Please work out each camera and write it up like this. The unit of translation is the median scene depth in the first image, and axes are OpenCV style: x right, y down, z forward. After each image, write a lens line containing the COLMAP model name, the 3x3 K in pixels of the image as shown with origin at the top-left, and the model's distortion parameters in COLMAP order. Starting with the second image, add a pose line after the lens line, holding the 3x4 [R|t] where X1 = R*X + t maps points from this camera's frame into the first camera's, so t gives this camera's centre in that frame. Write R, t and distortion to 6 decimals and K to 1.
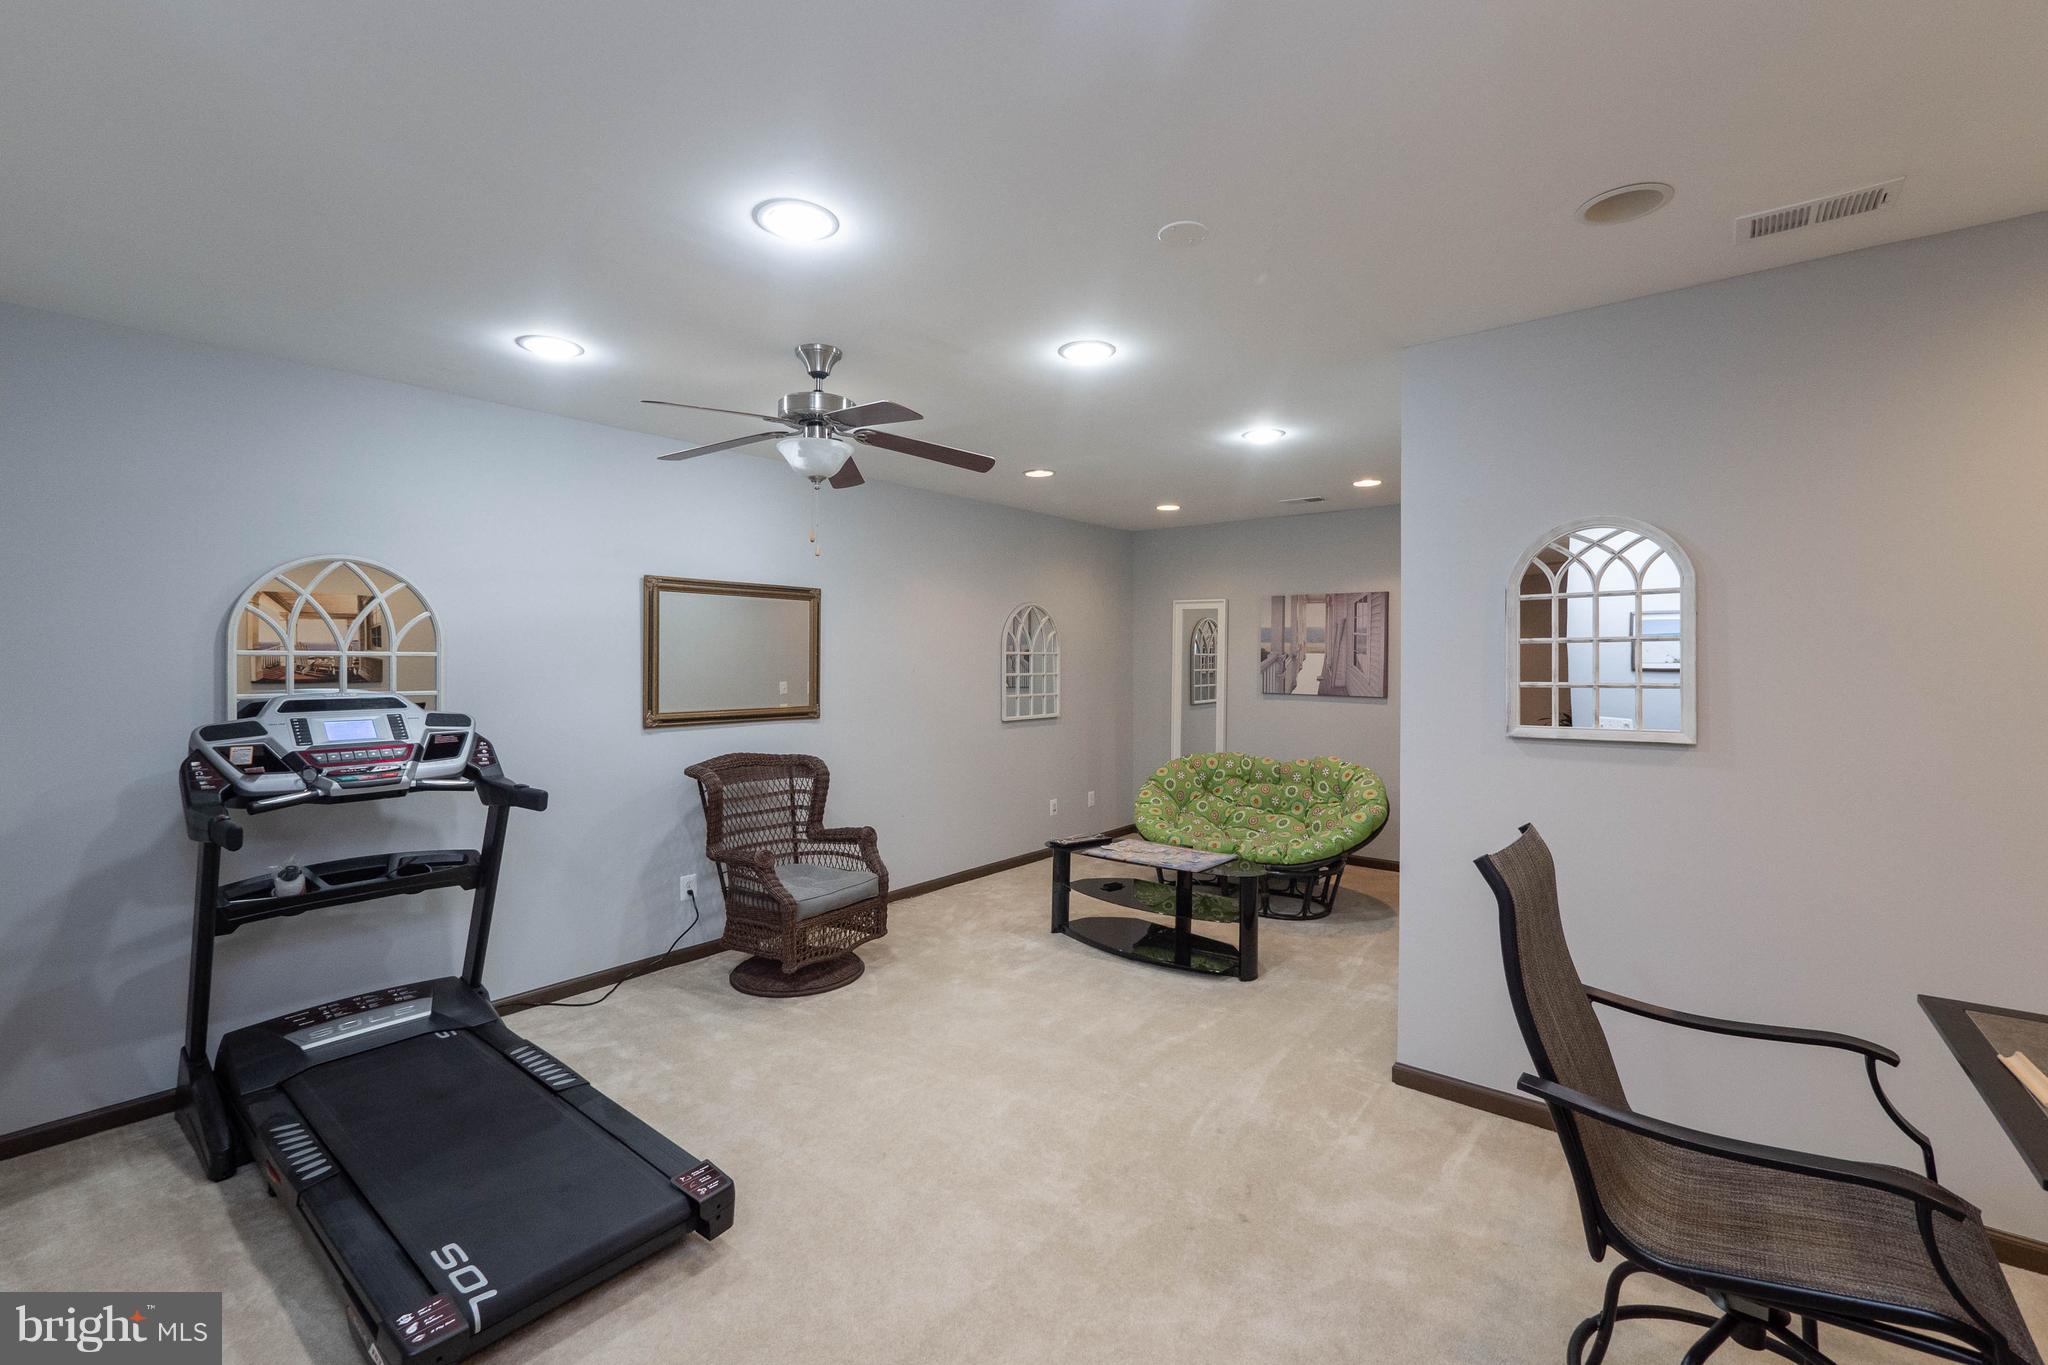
lens RADIAL K [[861.6, 0, 1027.3], [0, 861.6, 674.1], [0, 0, 1]] dist [-0.002972, 0.002024]
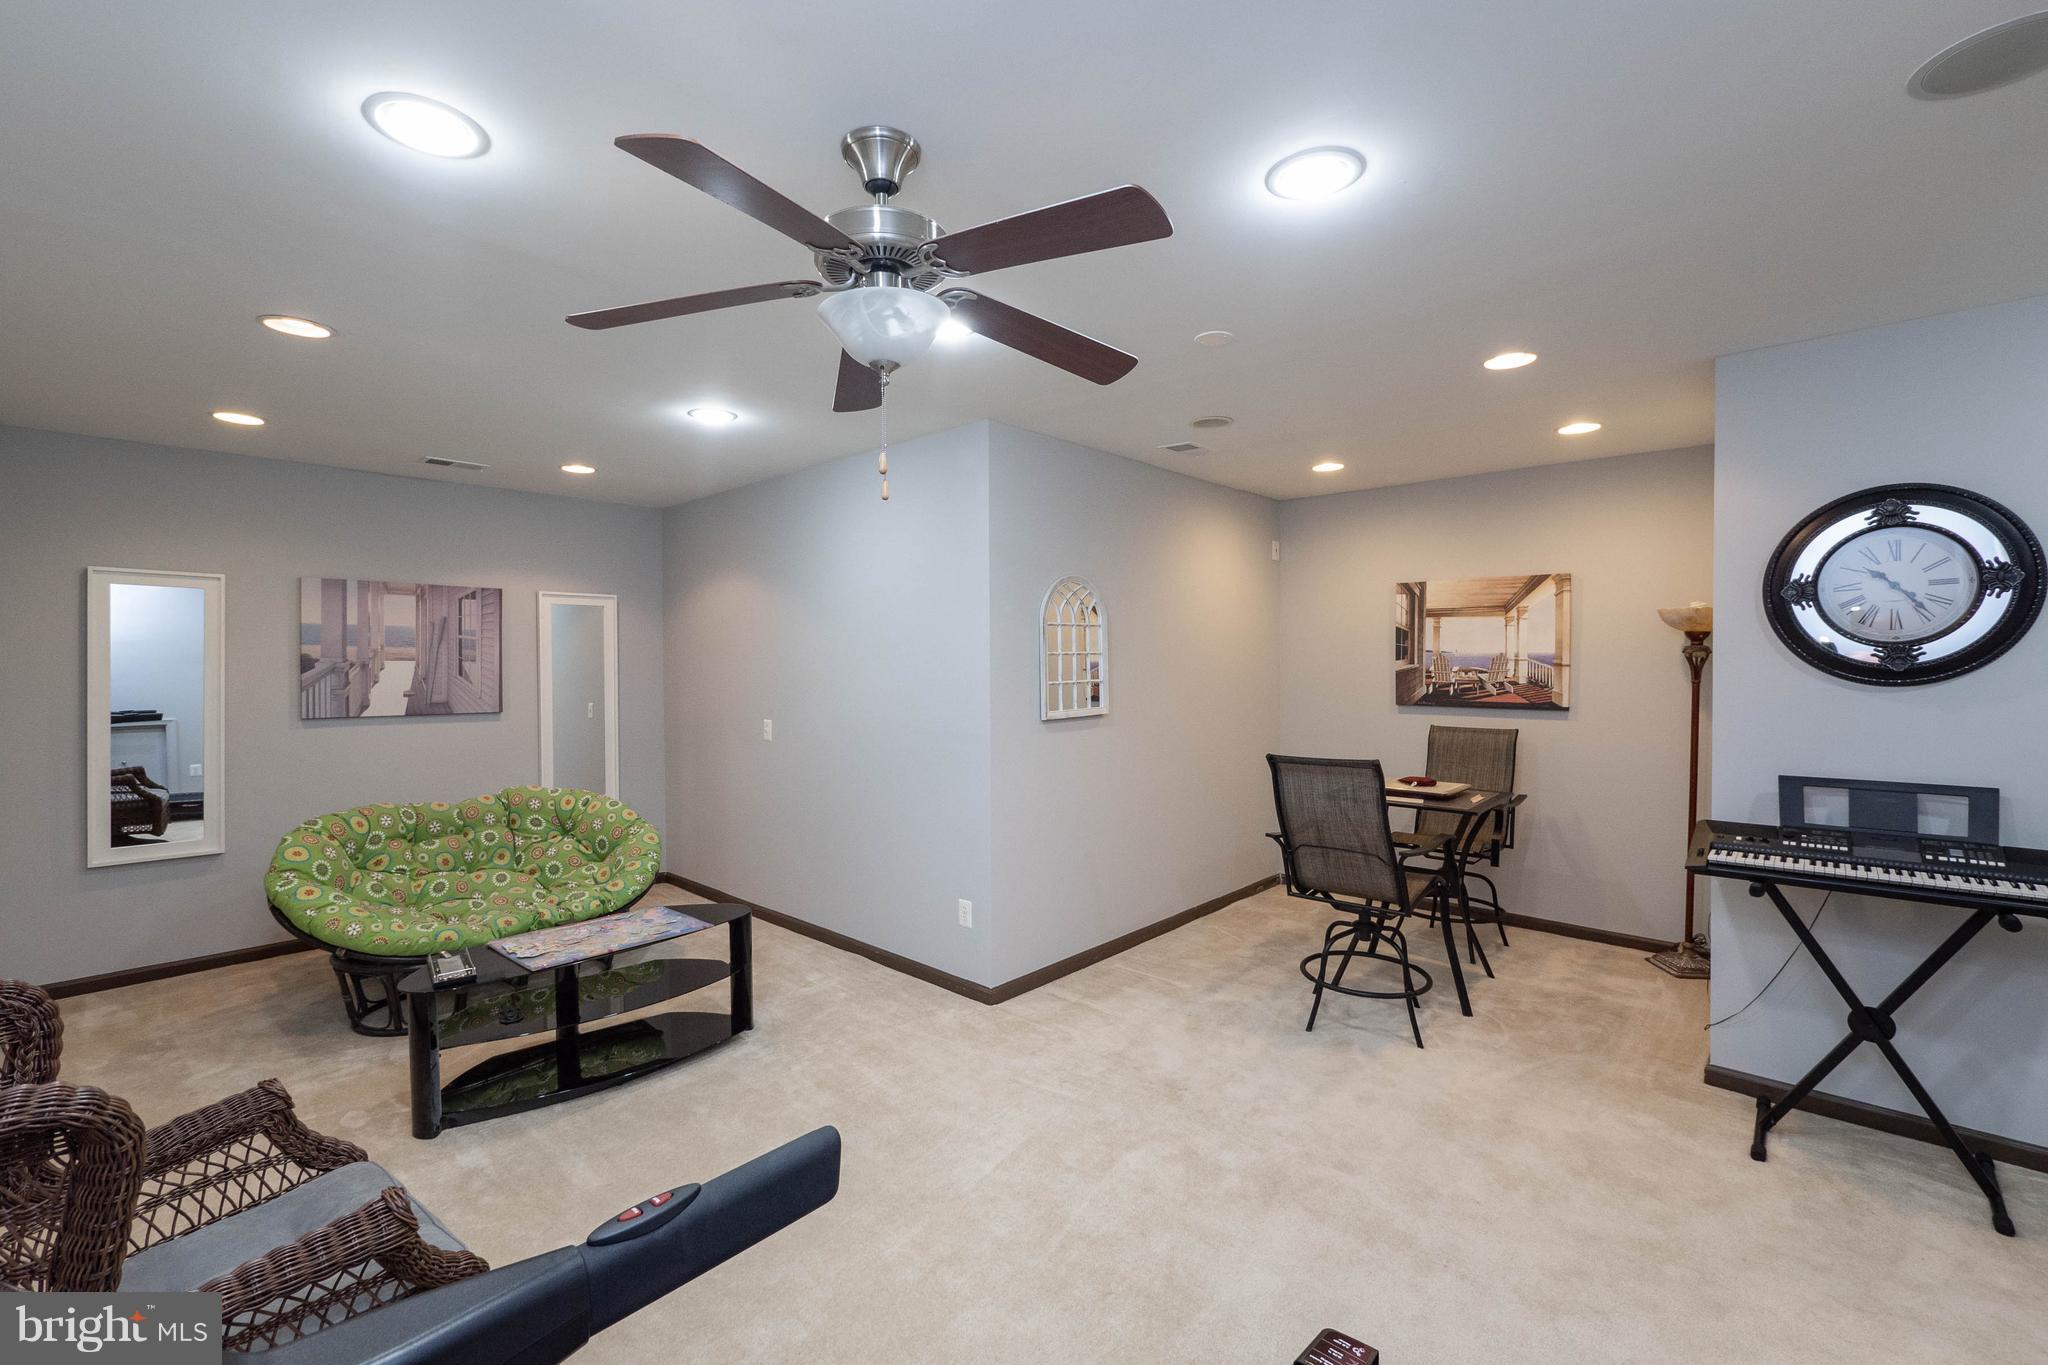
lens RADIAL K [[861.6, 0, 1020.6], [0, 861.6, 681.2], [0, 0, 1]] dist [-0.002972, 0.002024]
pose [[0.065954, -0.021065, 0.997600, -0.425390], [0.021070, 0.999584, 0.019714, -0.010589], [-0.997600, 0.019719, 0.066370, 0.454321]]
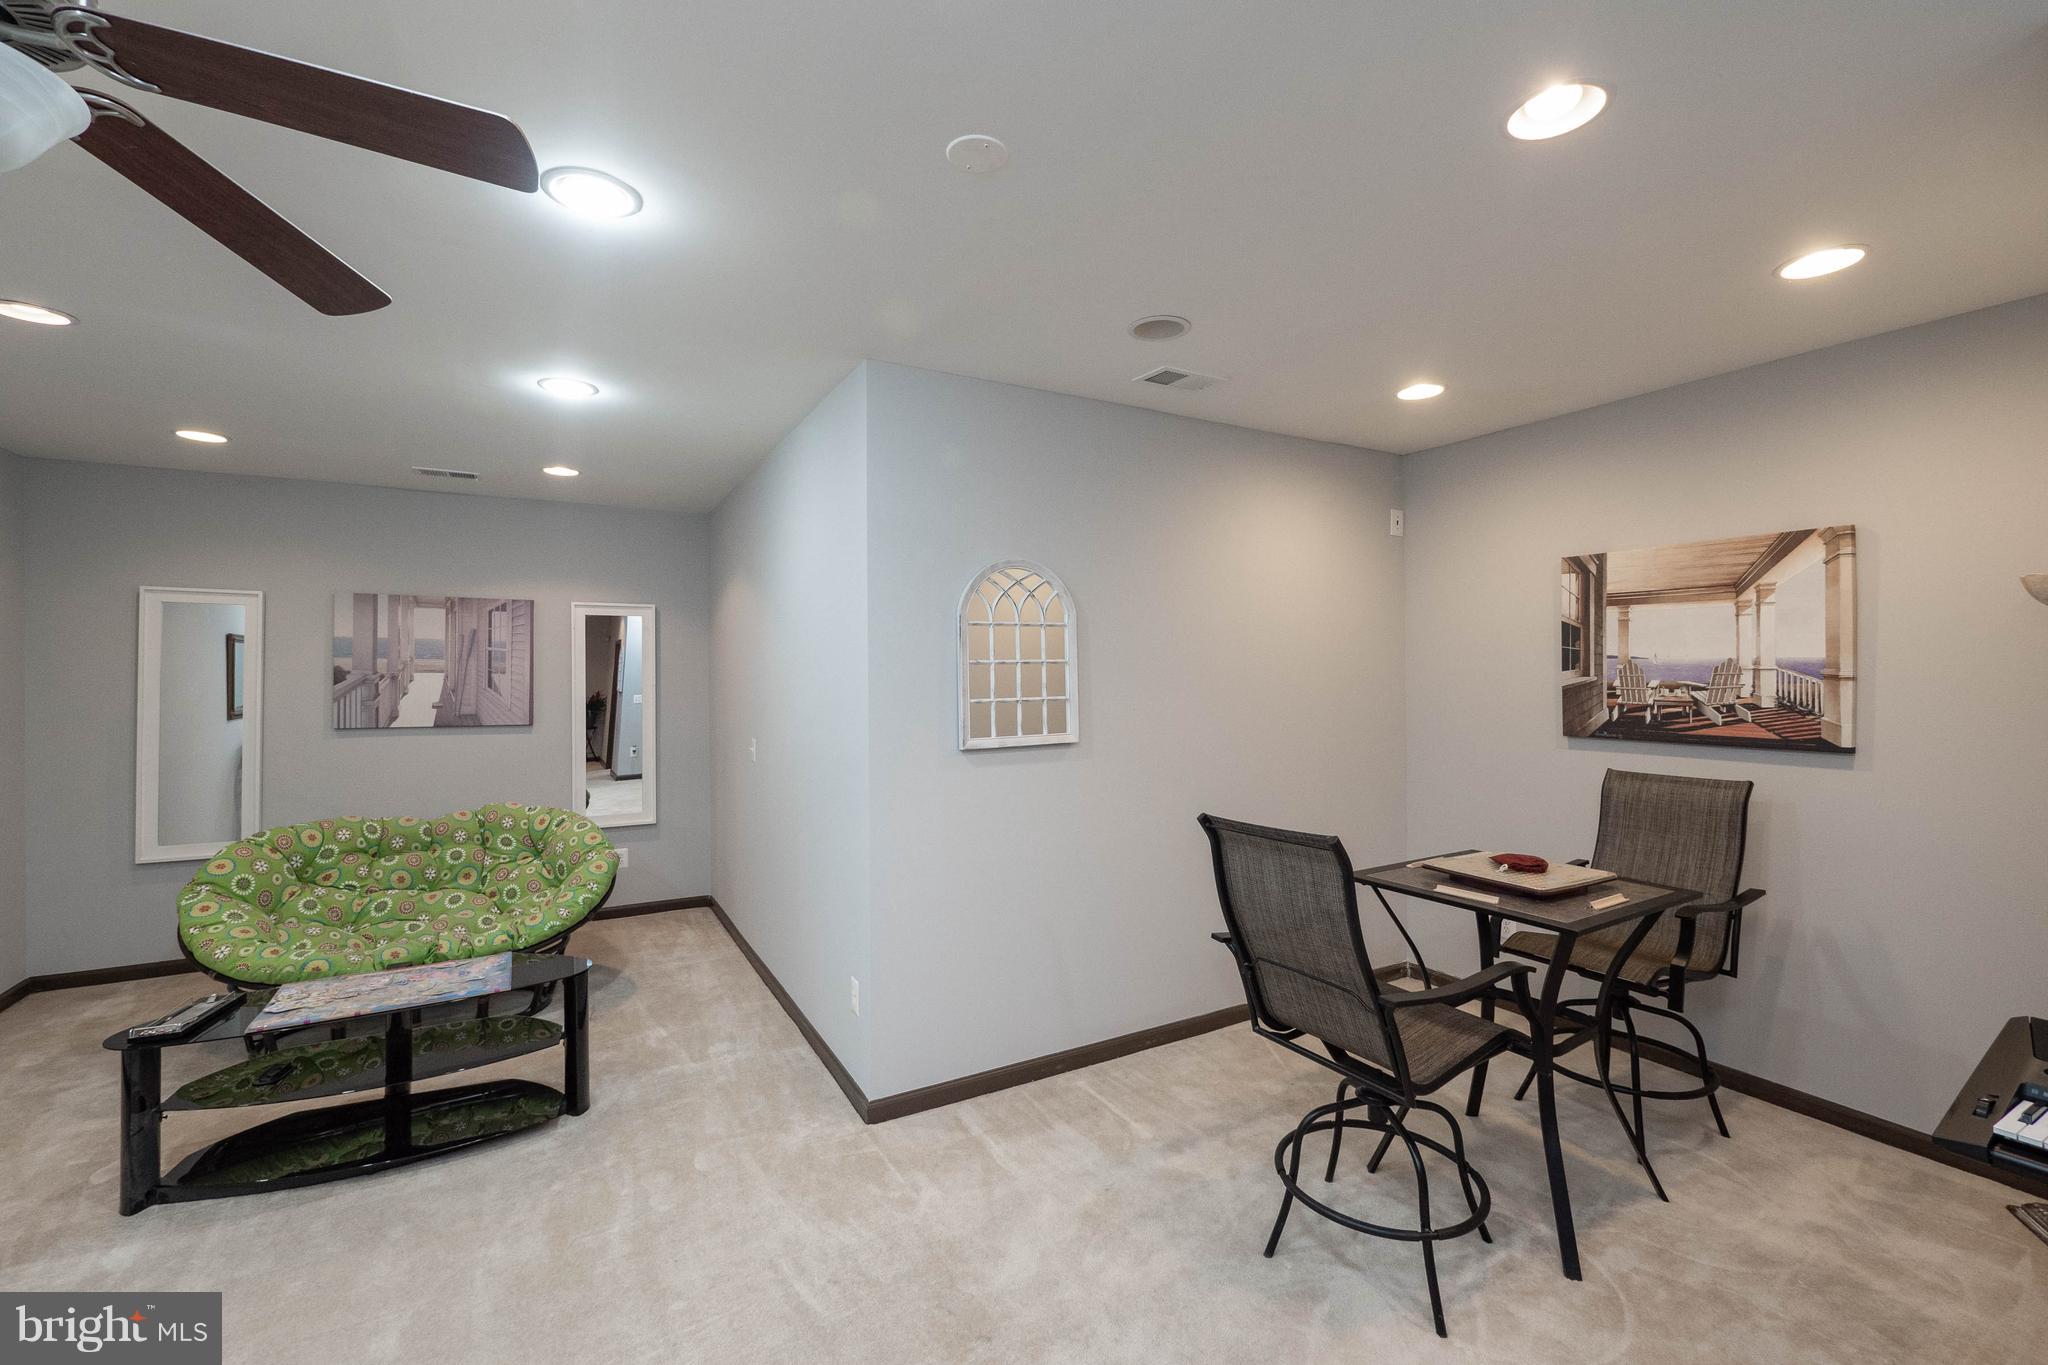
lens RADIAL K [[861.6, 0, 1027.6], [0, 861.6, 679.6], [0, 0, 1]] dist [-0.002972, 0.002024]
pose [[0.362325, -0.003746, 0.932044, -0.206988], [0.019571, 0.999802, -0.003589, -0.005252], [-0.931846, 0.019541, 0.362327, 0.252801]]
